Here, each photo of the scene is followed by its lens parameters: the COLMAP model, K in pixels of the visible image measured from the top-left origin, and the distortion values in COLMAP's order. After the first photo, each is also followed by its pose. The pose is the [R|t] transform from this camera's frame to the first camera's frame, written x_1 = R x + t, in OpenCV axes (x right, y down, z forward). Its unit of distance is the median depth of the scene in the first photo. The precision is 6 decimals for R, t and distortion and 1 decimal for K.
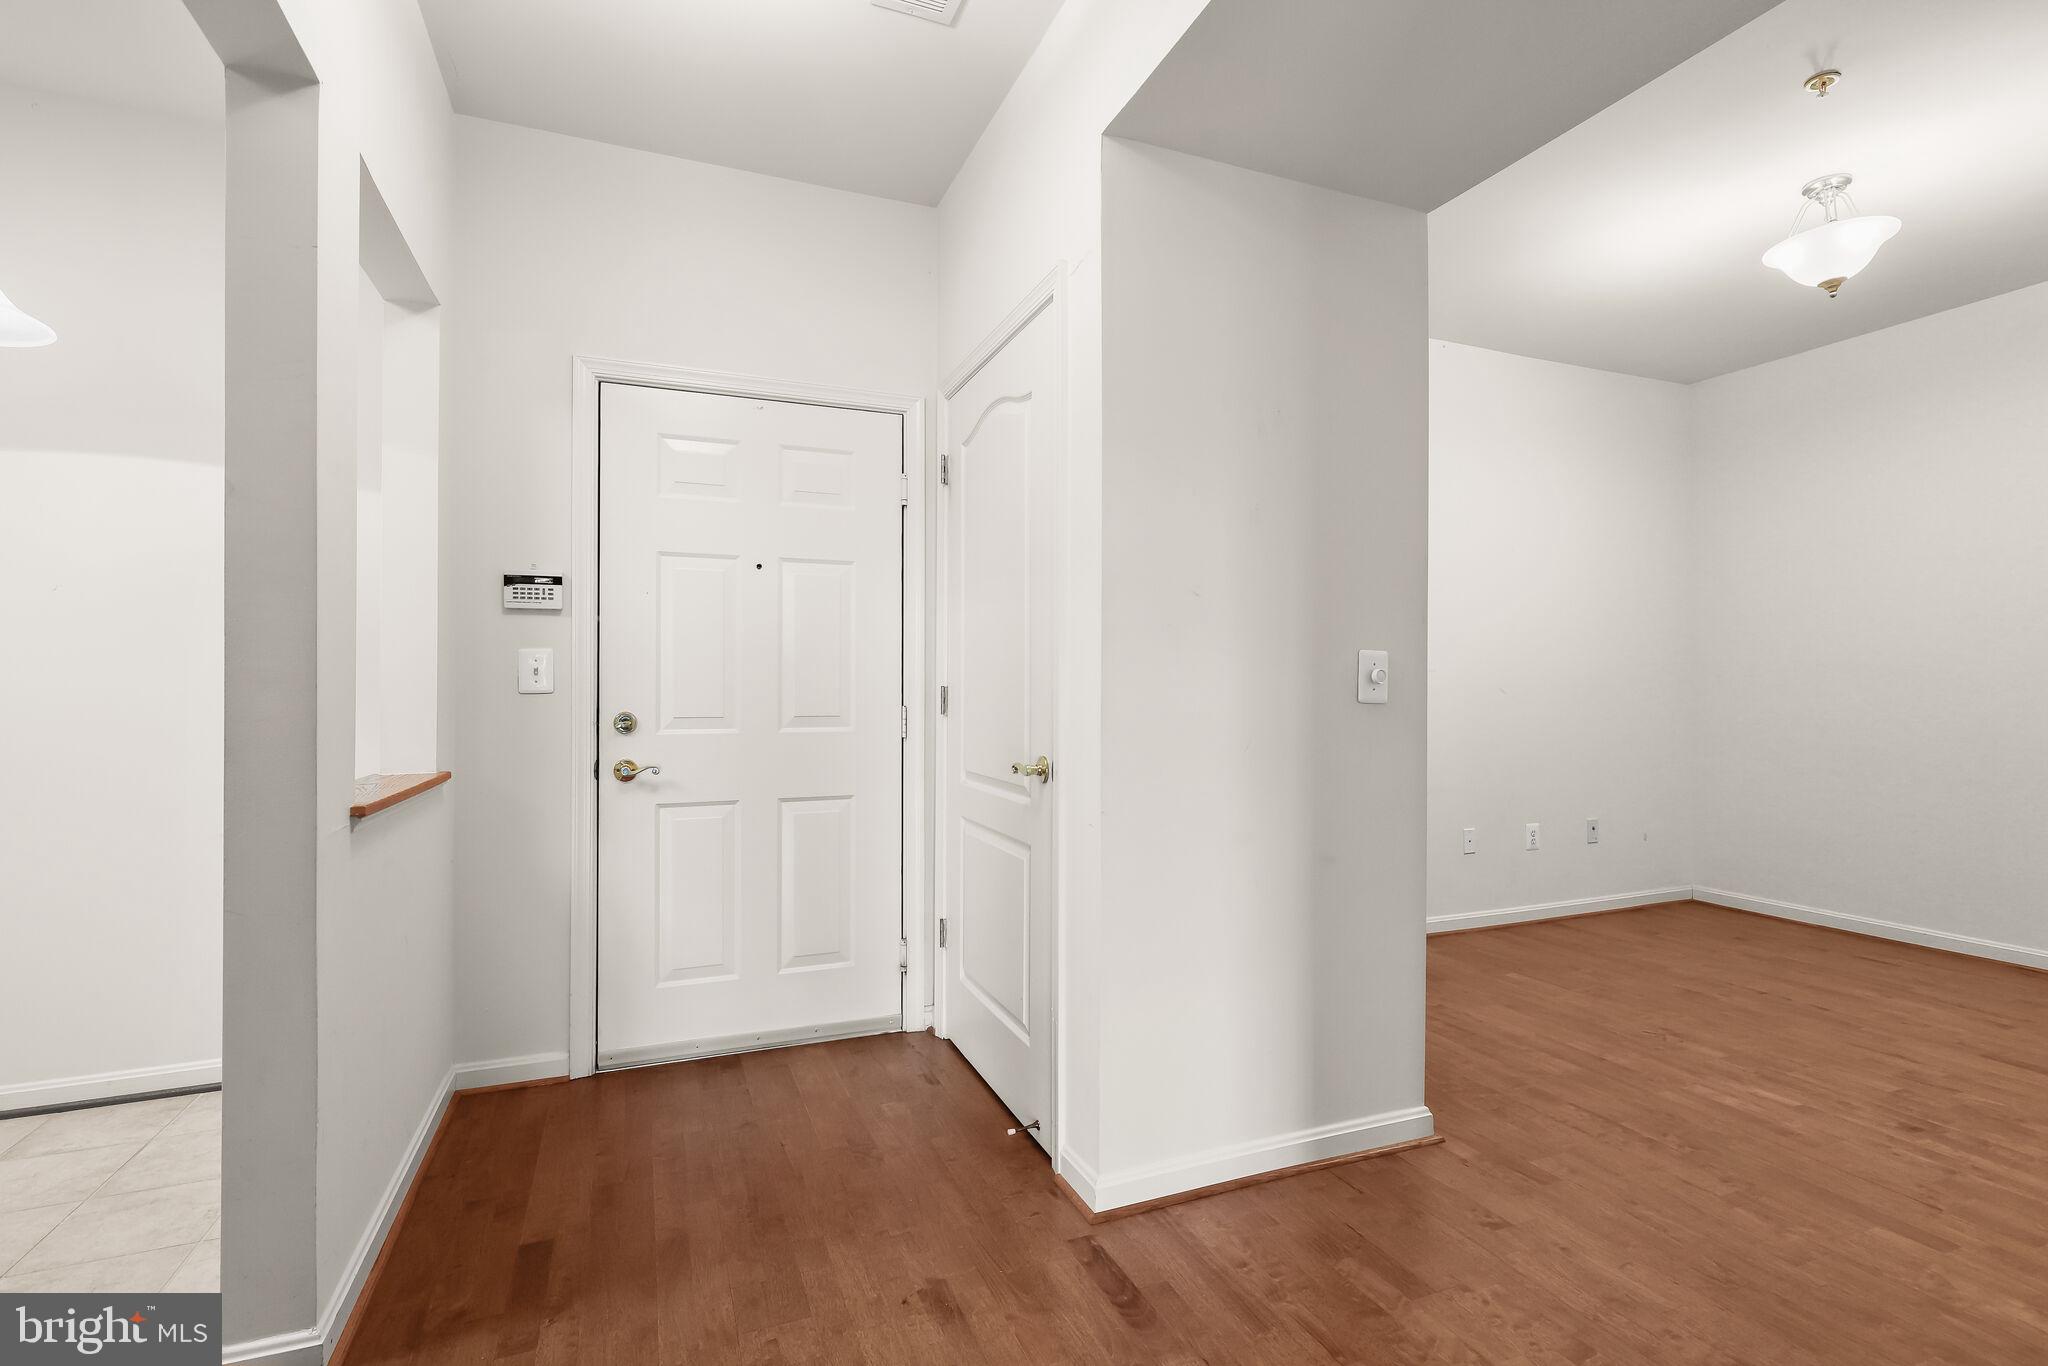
lens RADIAL K [[963.4, 0, 1023.8], [0, 963.4, 682.5], [0, 0, 1]] dist [-0.000708, -0.000469]
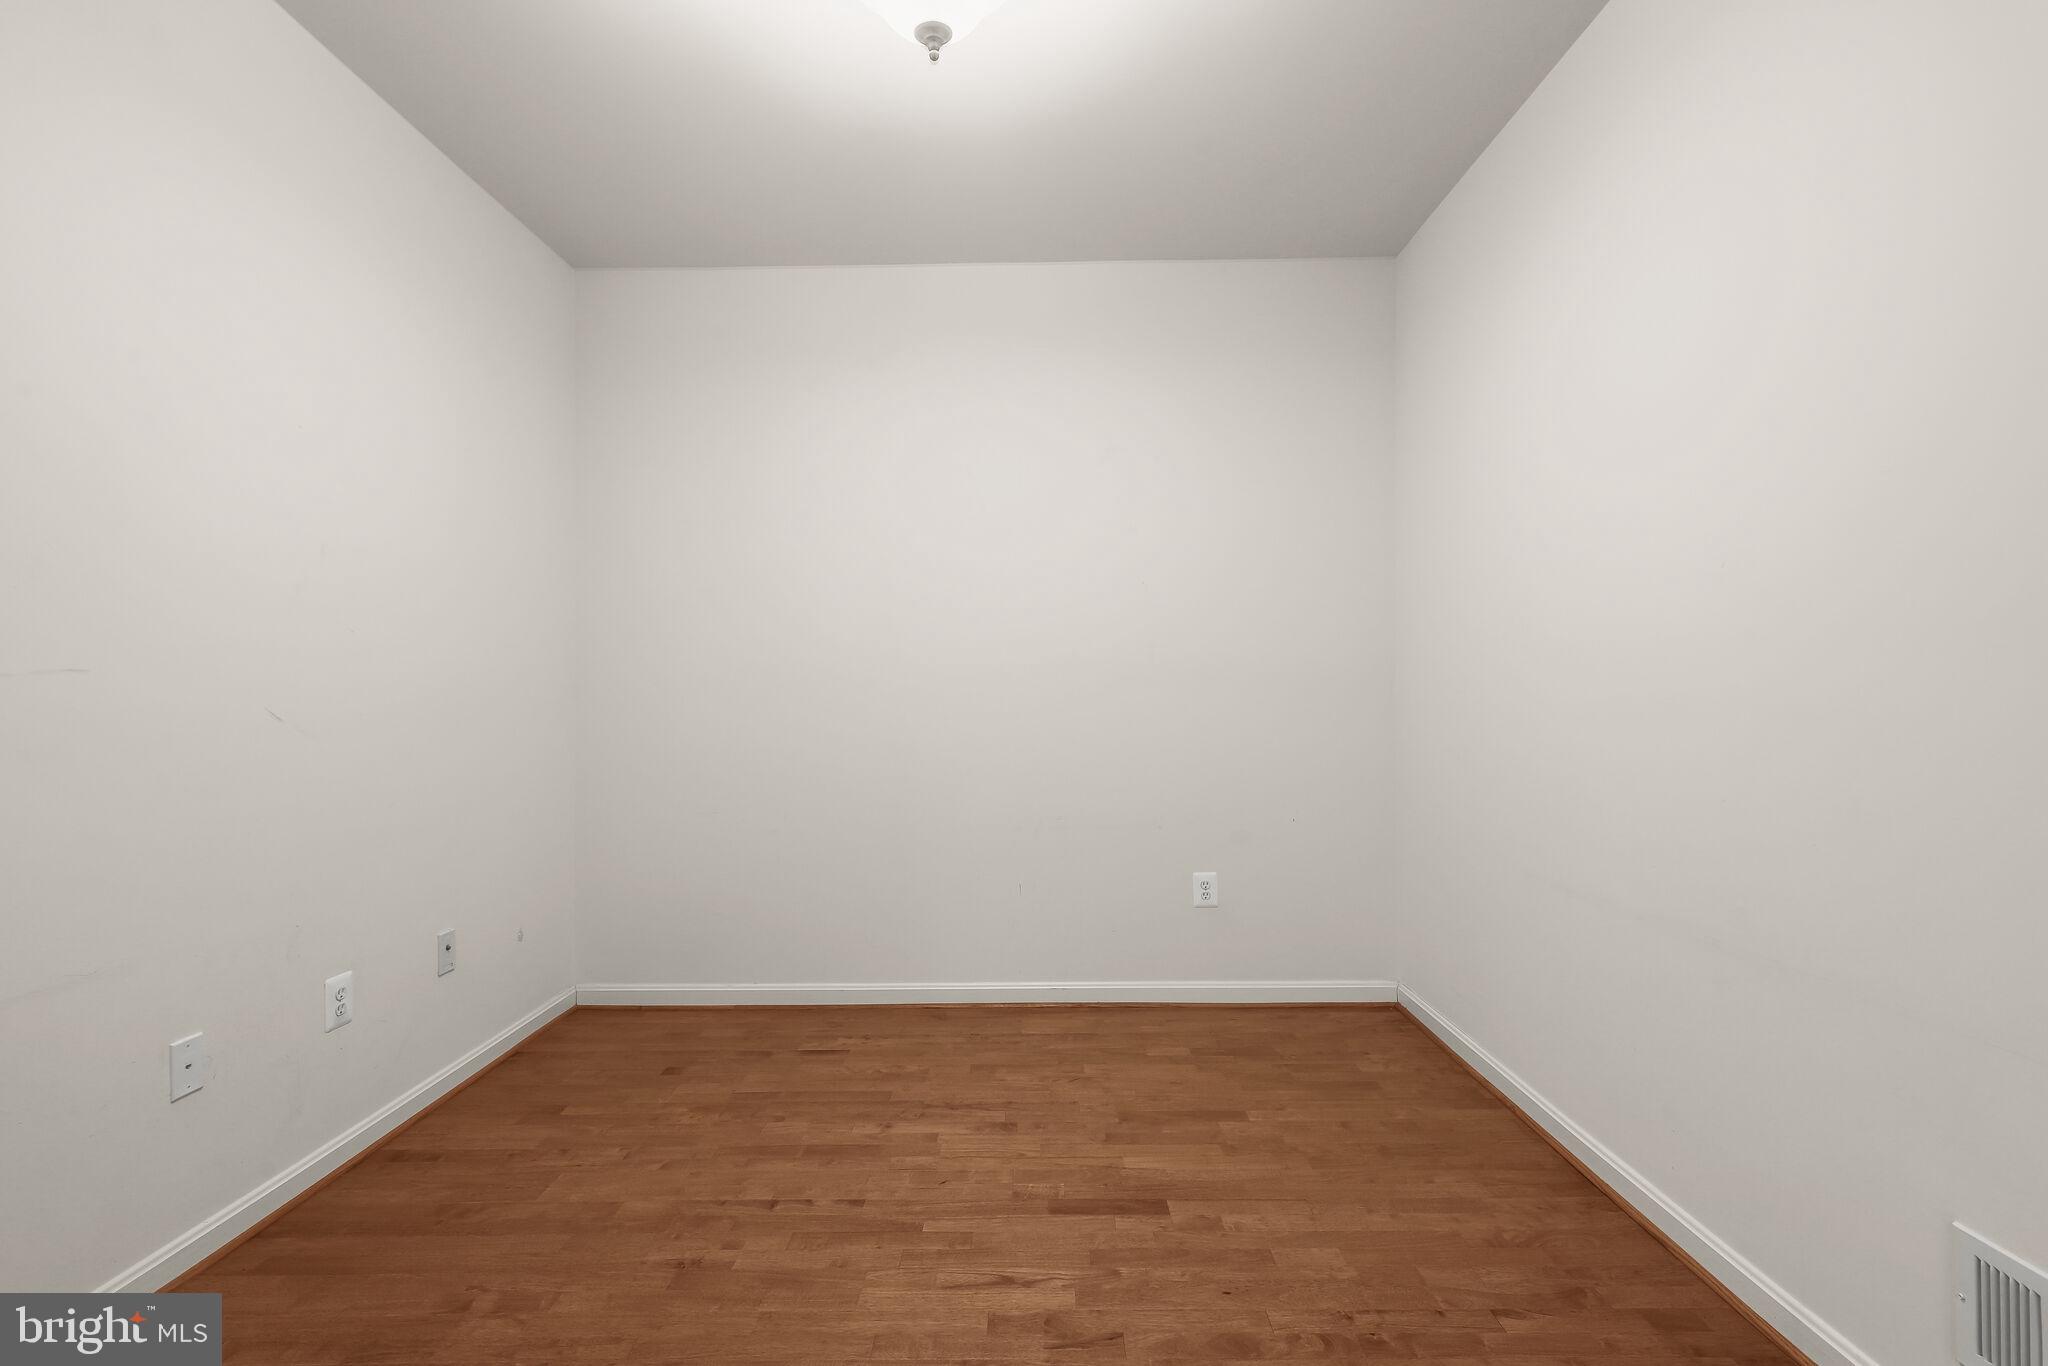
lens RADIAL K [[963.4, 0, 1041.8], [0, 963.4, 669.8], [0, 0, 1]] dist [-0.000708, -0.000469]
pose [[0.395209, 0.014571, 0.918476, 0.271479], [0.001841, 0.999860, -0.016654, -0.005330], [-0.918589, 0.008272, 0.395127, 0.601546]]
